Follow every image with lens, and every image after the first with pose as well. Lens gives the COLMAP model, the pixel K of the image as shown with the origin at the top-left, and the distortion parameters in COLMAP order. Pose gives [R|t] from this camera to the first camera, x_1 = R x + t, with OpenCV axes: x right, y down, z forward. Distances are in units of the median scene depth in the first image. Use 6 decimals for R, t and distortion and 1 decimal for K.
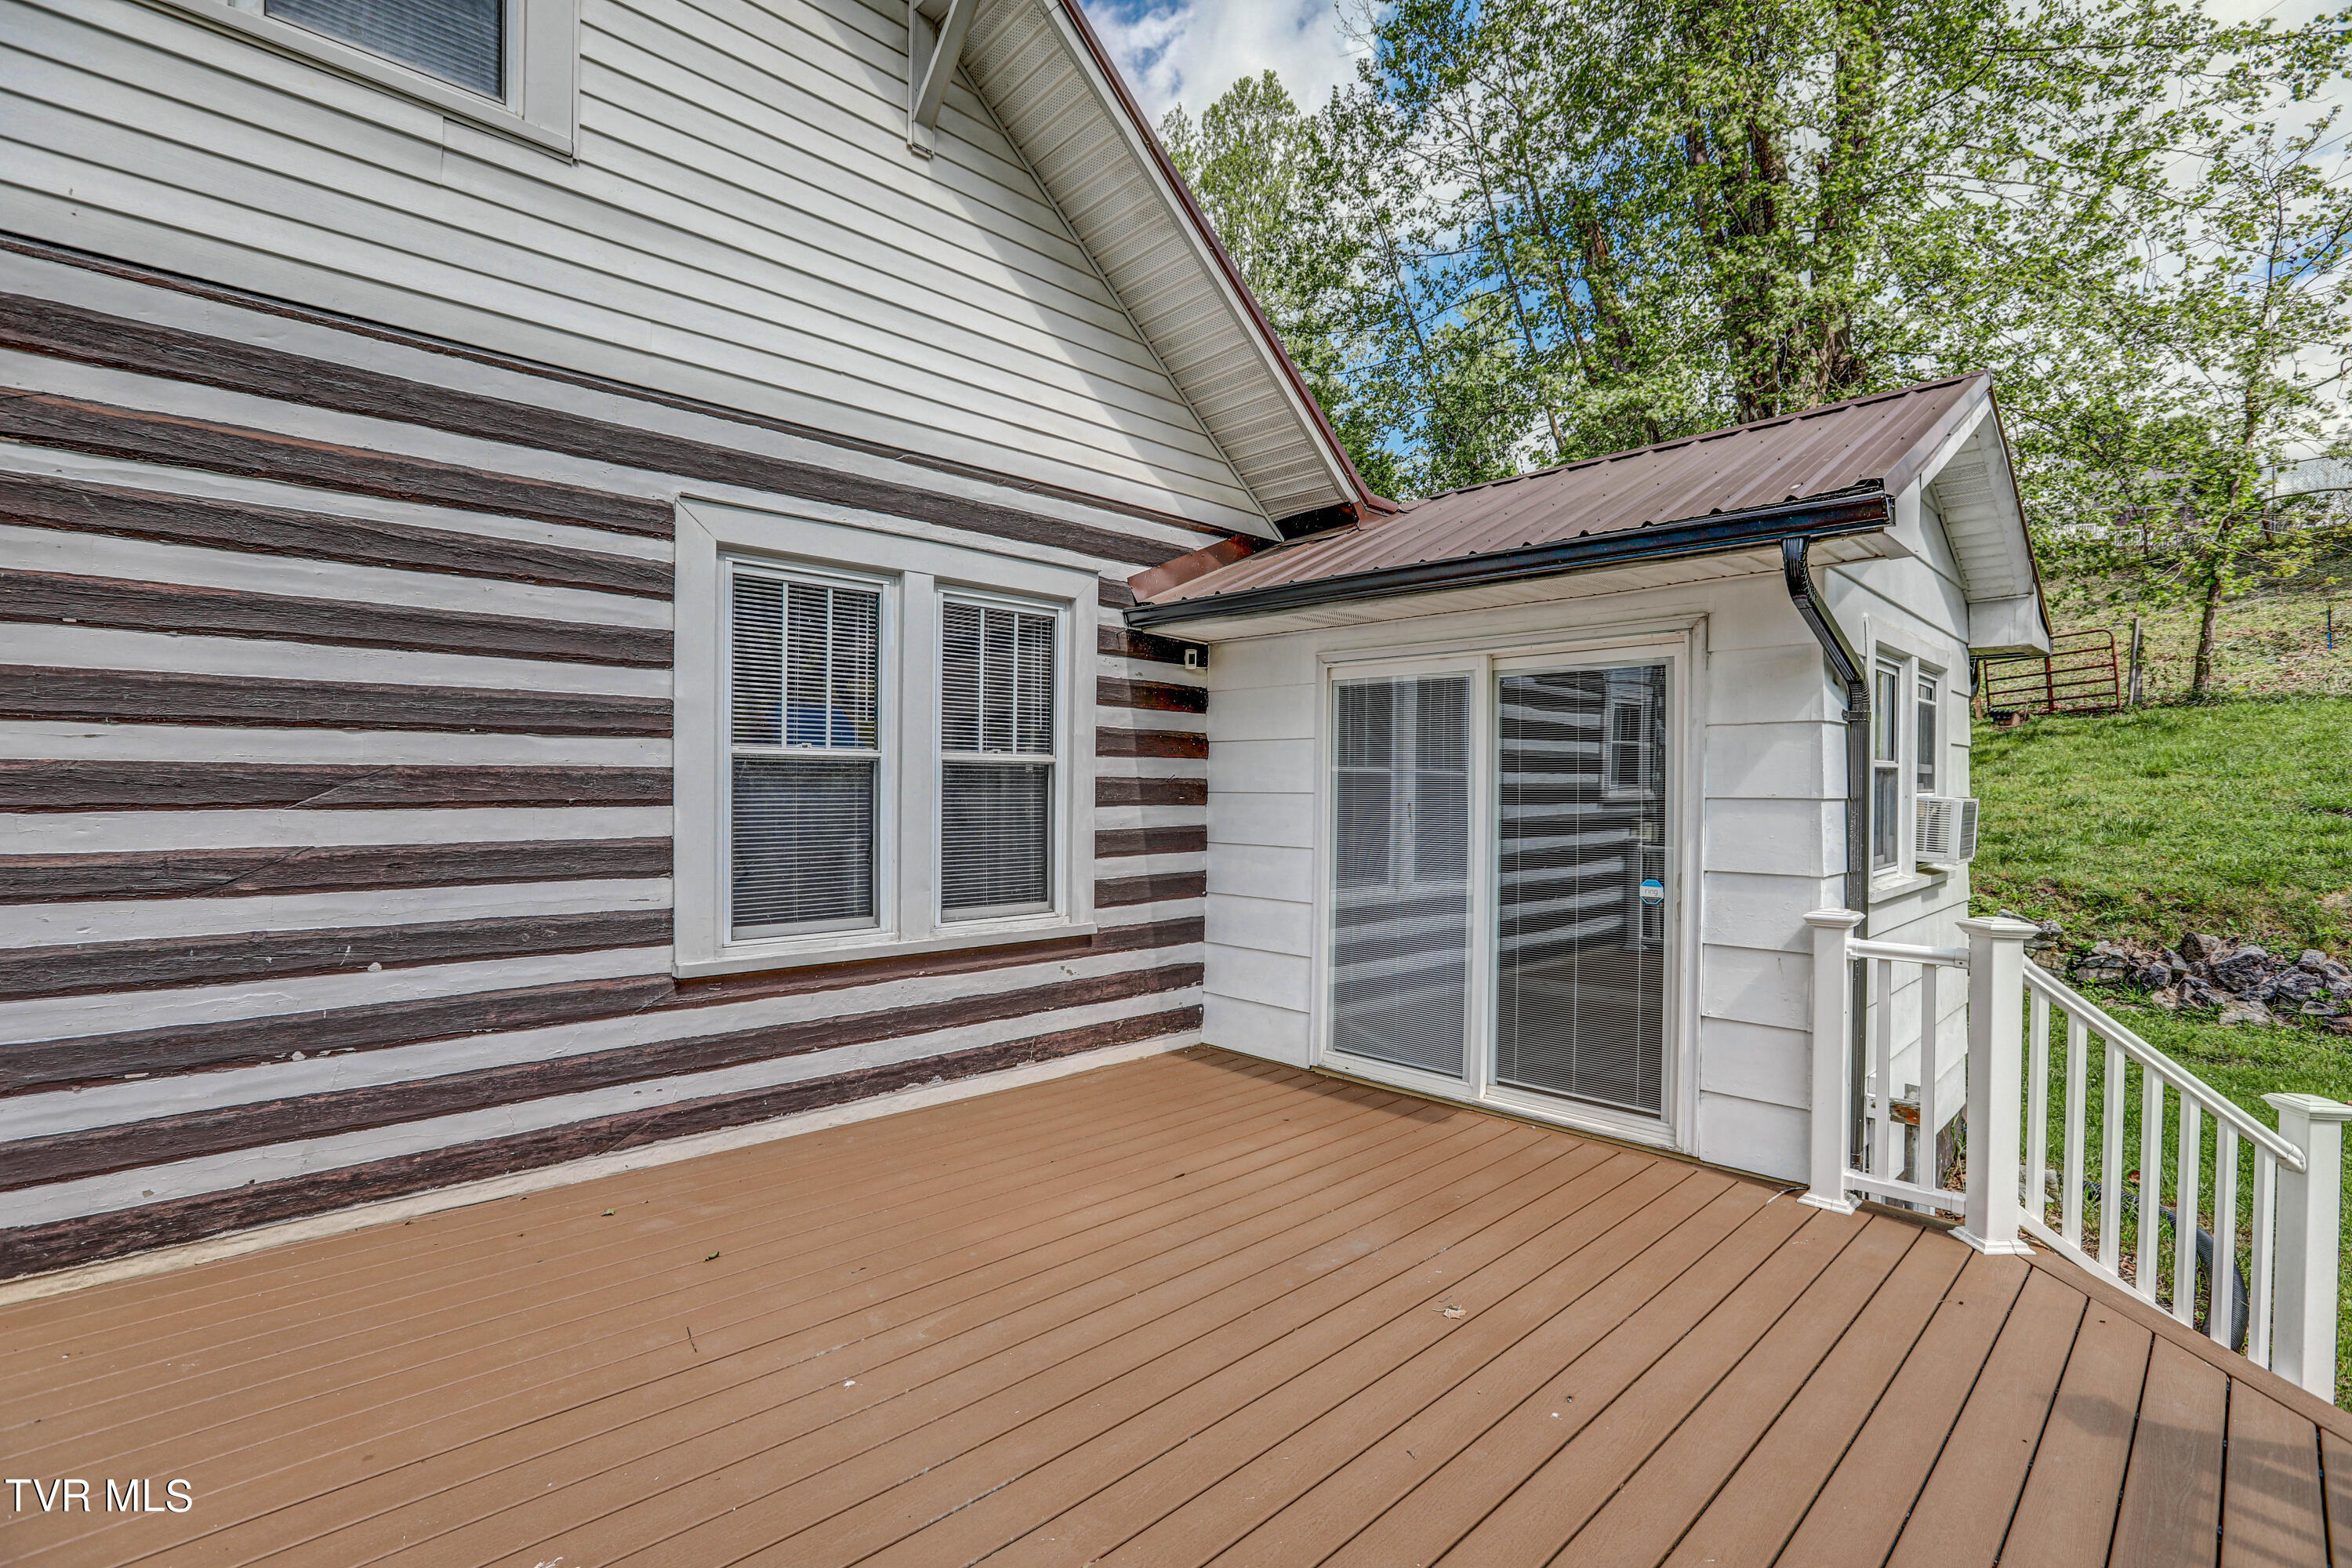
lens RADIAL K [[1079.2, 0, 1168.9], [0, 1079.2, 789.0], [0, 0, 1]] dist [-0.021159, 0.000206]
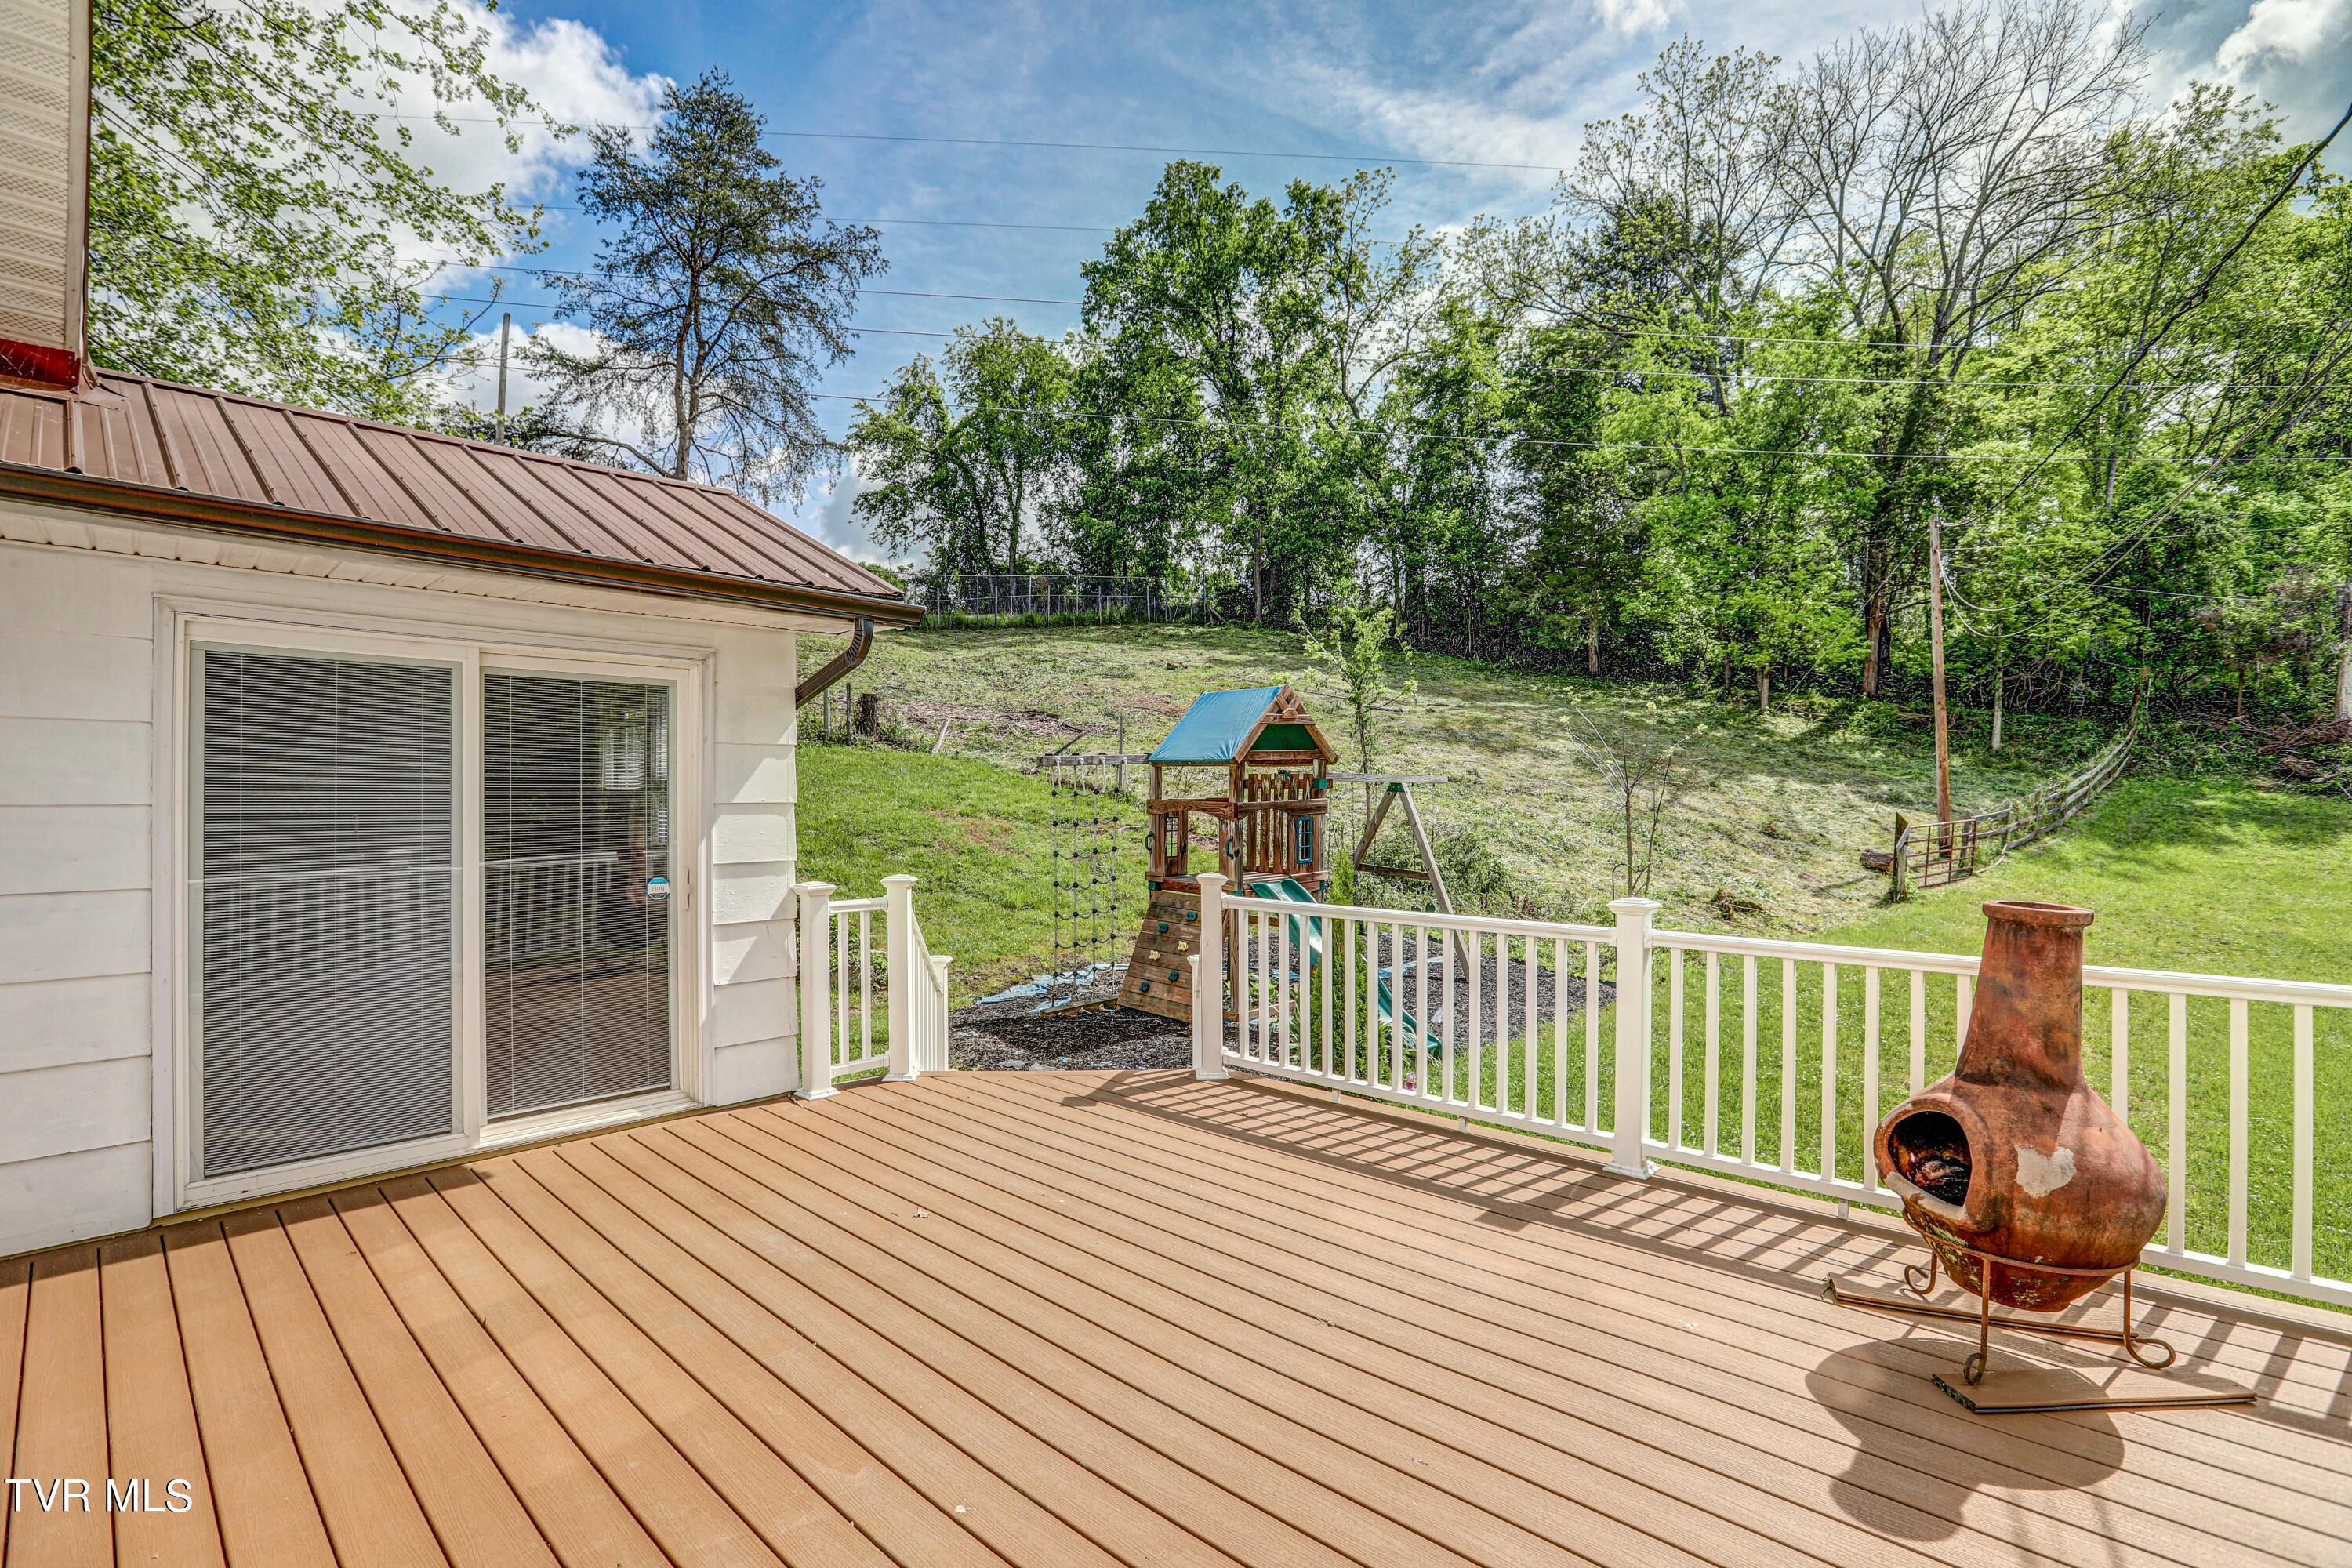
lens RADIAL K [[1079.2, 0, 1167.9], [0, 1079.2, 800.0], [0, 0, 1]] dist [-0.021159, 0.000206]
pose [[-0.026754, -0.007638, 0.999613, -0.624023], [0.003524, 0.999964, 0.007735, -0.002616], [-0.999636, 0.003730, -0.026727, 0.463266]]
